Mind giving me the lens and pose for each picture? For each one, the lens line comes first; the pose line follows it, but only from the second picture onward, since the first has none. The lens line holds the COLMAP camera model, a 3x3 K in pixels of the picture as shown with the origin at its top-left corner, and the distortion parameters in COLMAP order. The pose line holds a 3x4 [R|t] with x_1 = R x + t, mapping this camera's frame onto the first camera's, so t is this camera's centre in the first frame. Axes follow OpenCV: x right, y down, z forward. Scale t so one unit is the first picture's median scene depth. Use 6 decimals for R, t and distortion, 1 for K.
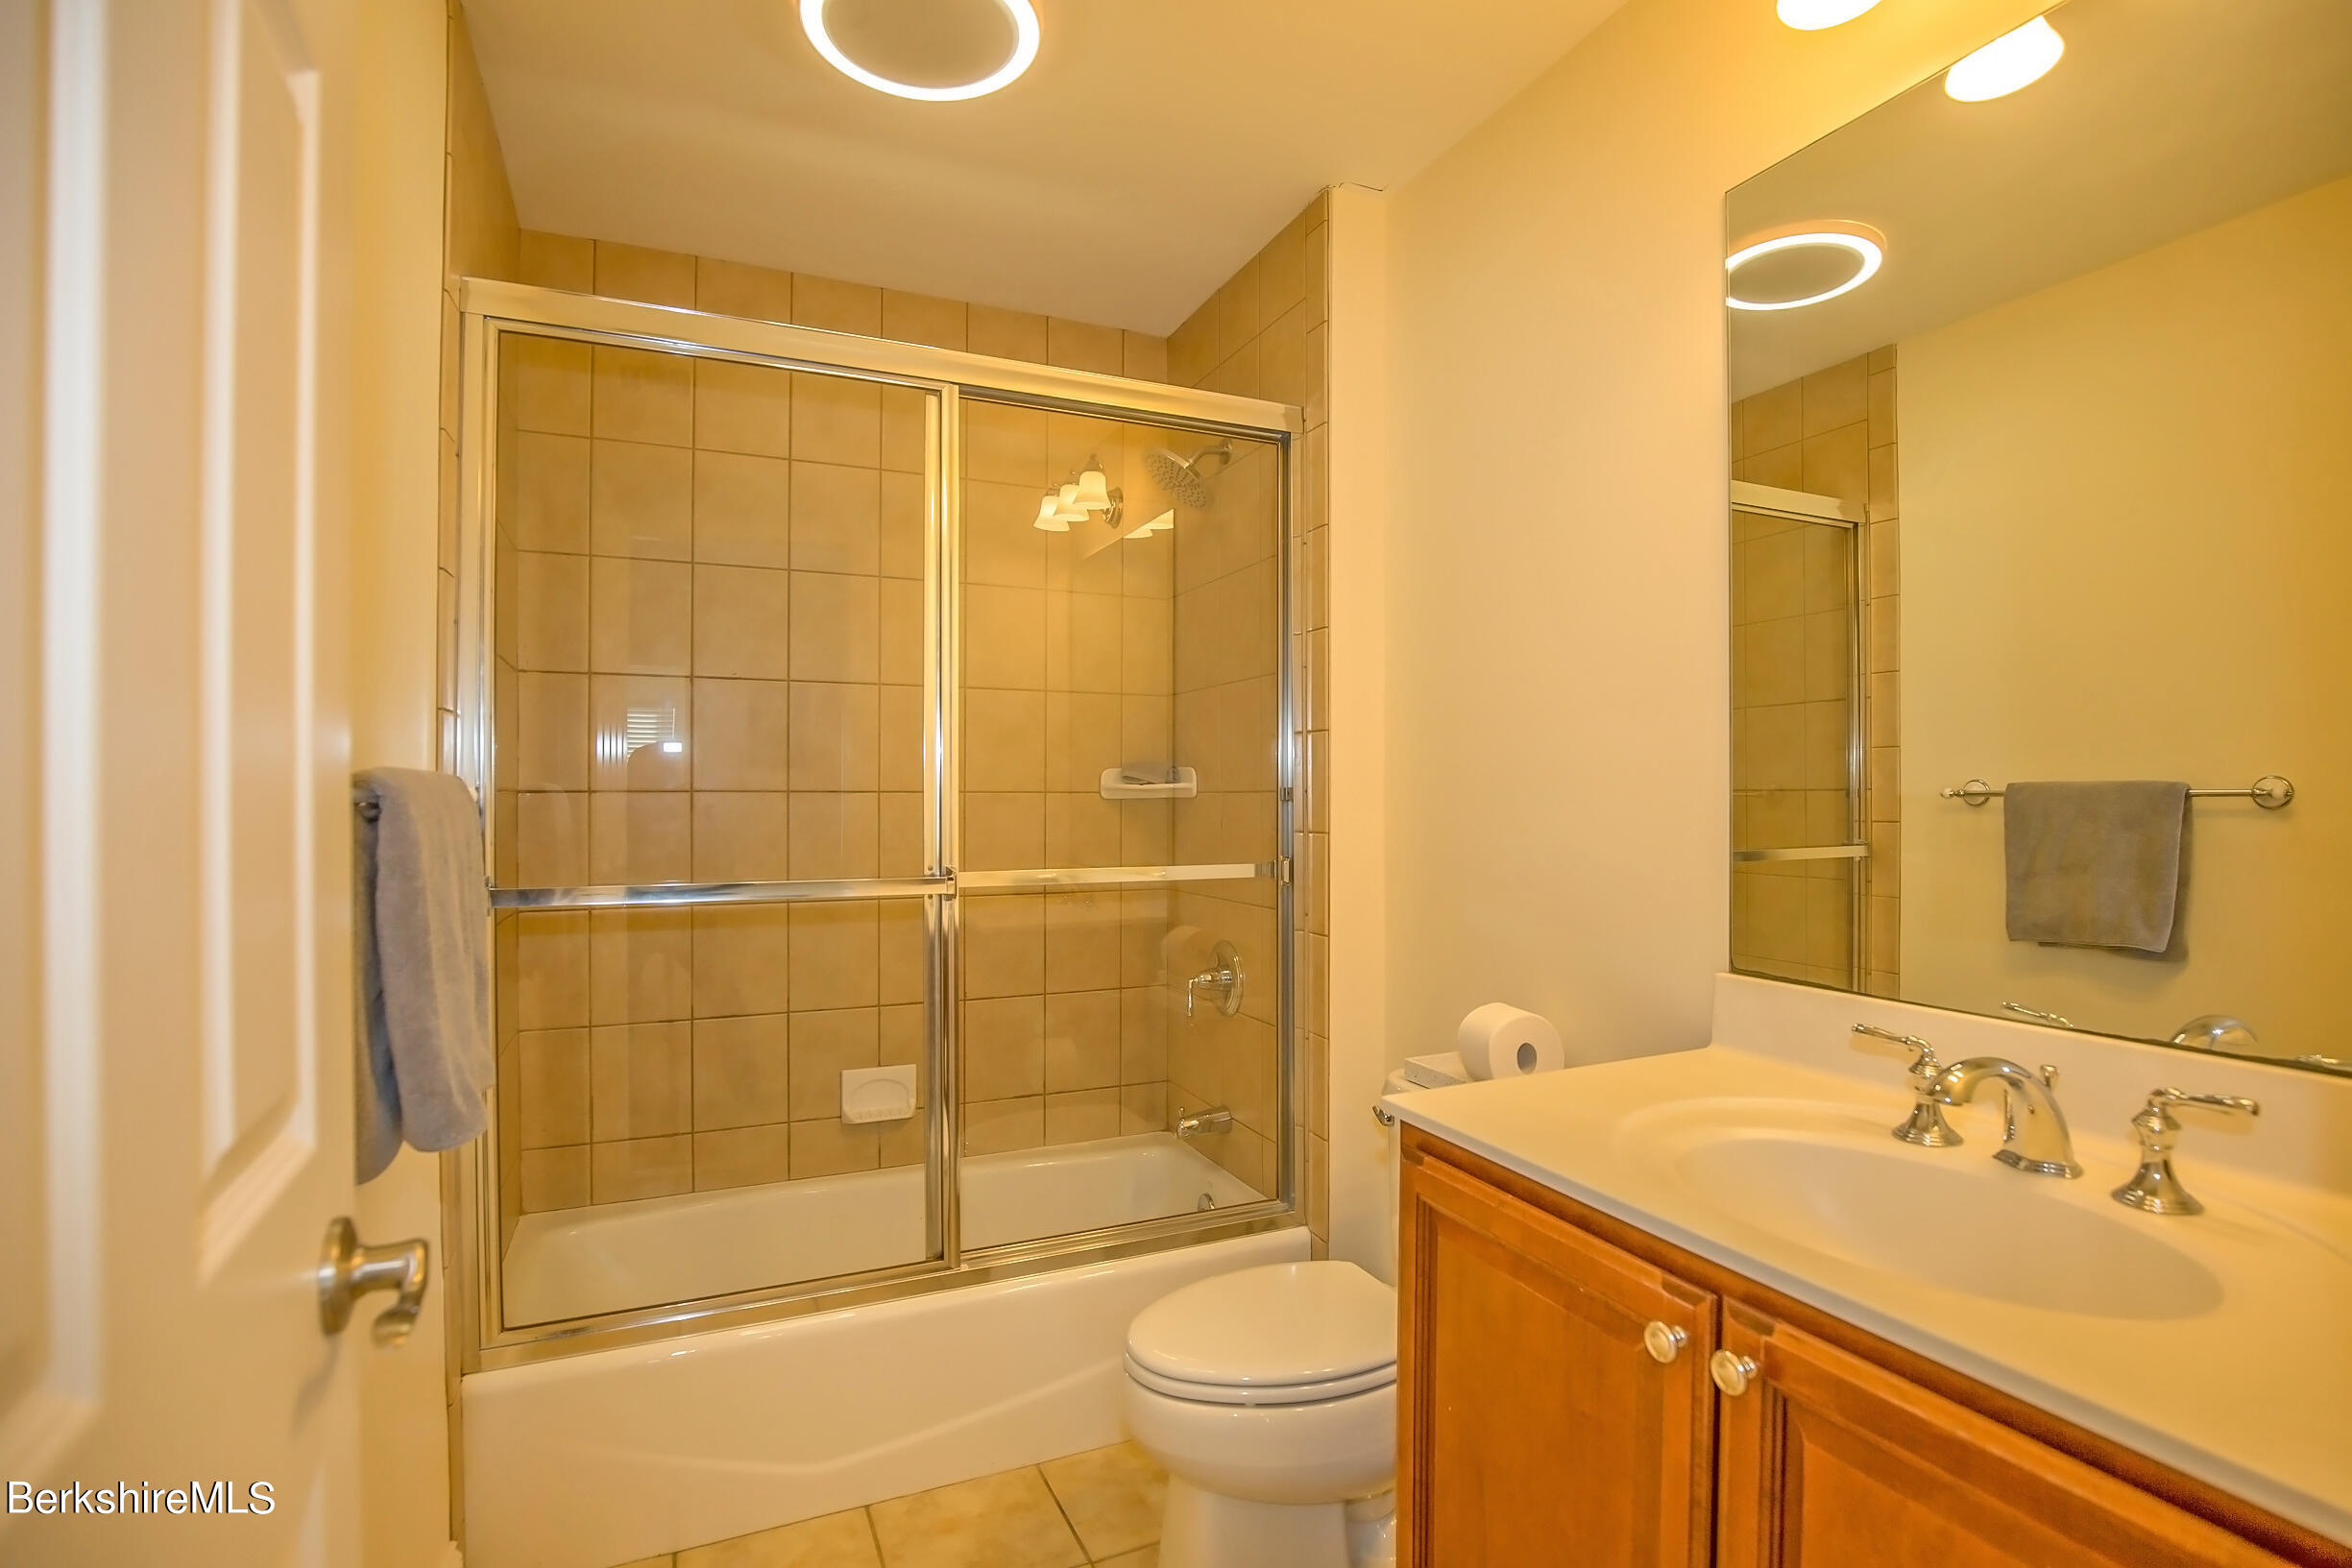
lens RADIAL K [[1107.1, 0, 1184.8], [0, 1107.1, 796.0], [0, 0, 1]] dist [-0.045157, 0.008880]
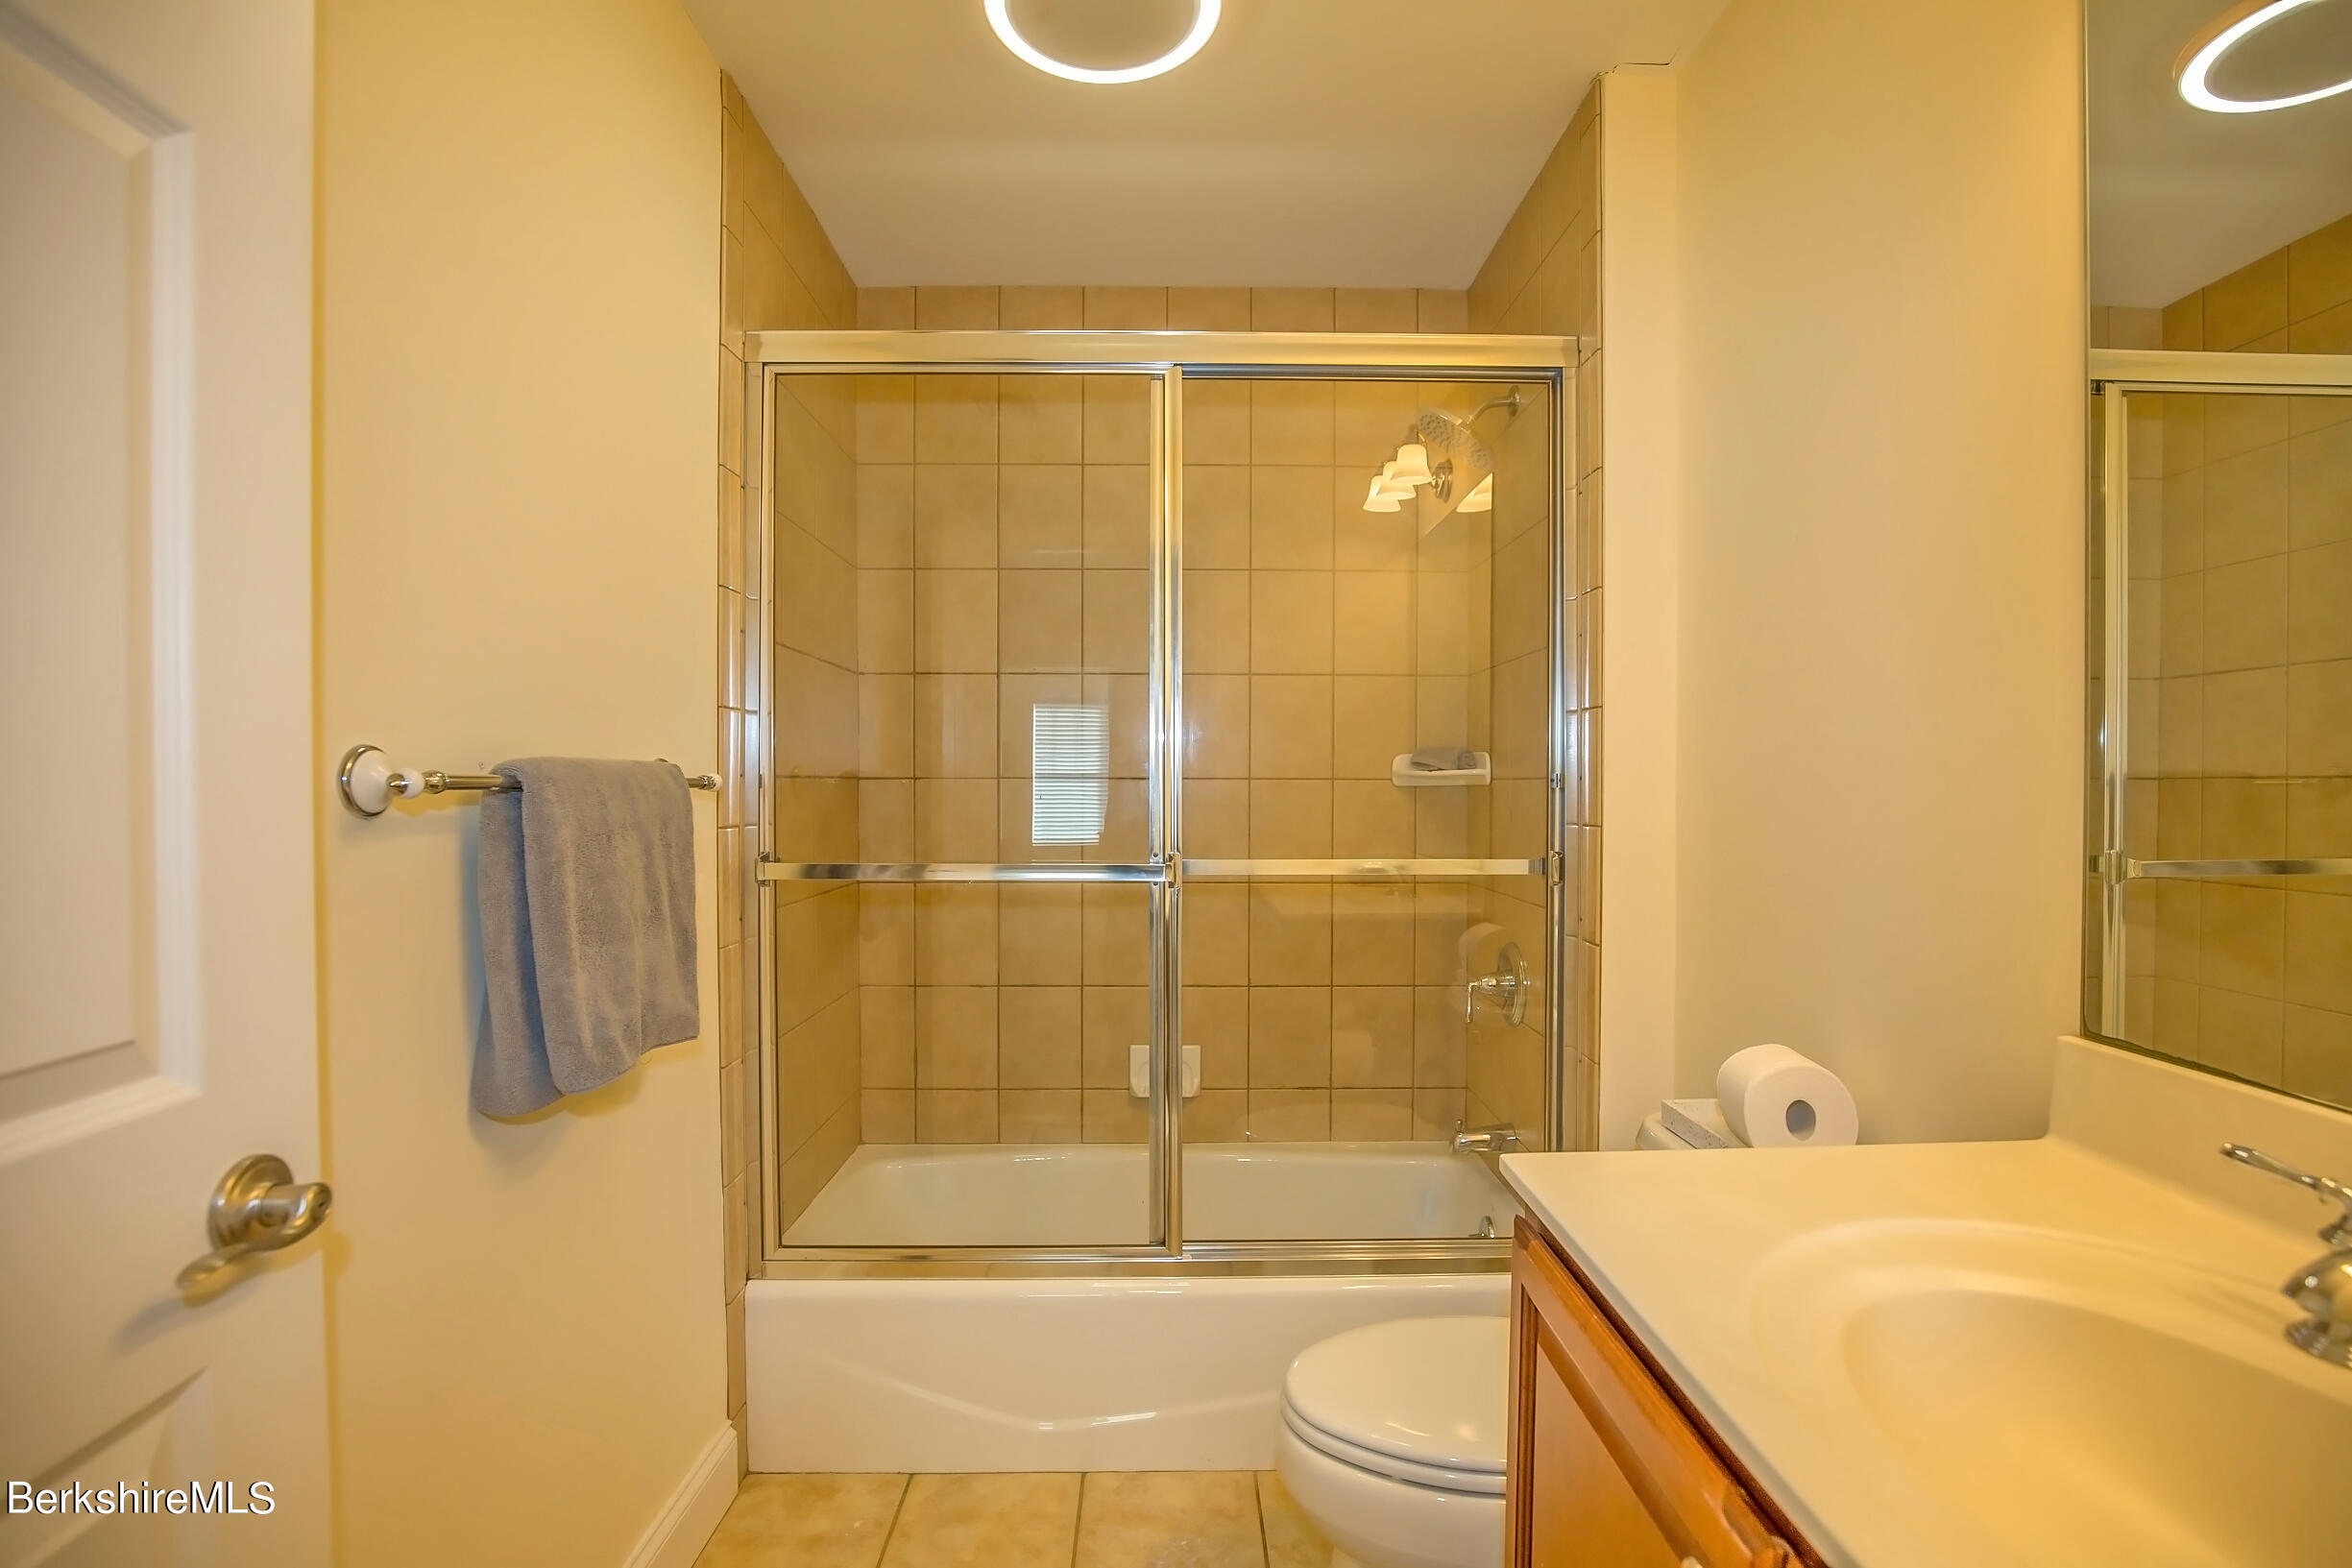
lens RADIAL K [[1063.1, 0, 1179.8], [0, 1063.1, 795.7], [0, 0, 1]] dist [-0.036510, -0.000480]
pose [[0.918643, 0.006941, -0.395028, 0.146670], [-0.002272, 0.999922, 0.012286, -0.000102], [0.395082, -0.010389, 0.918587, 0.107252]]
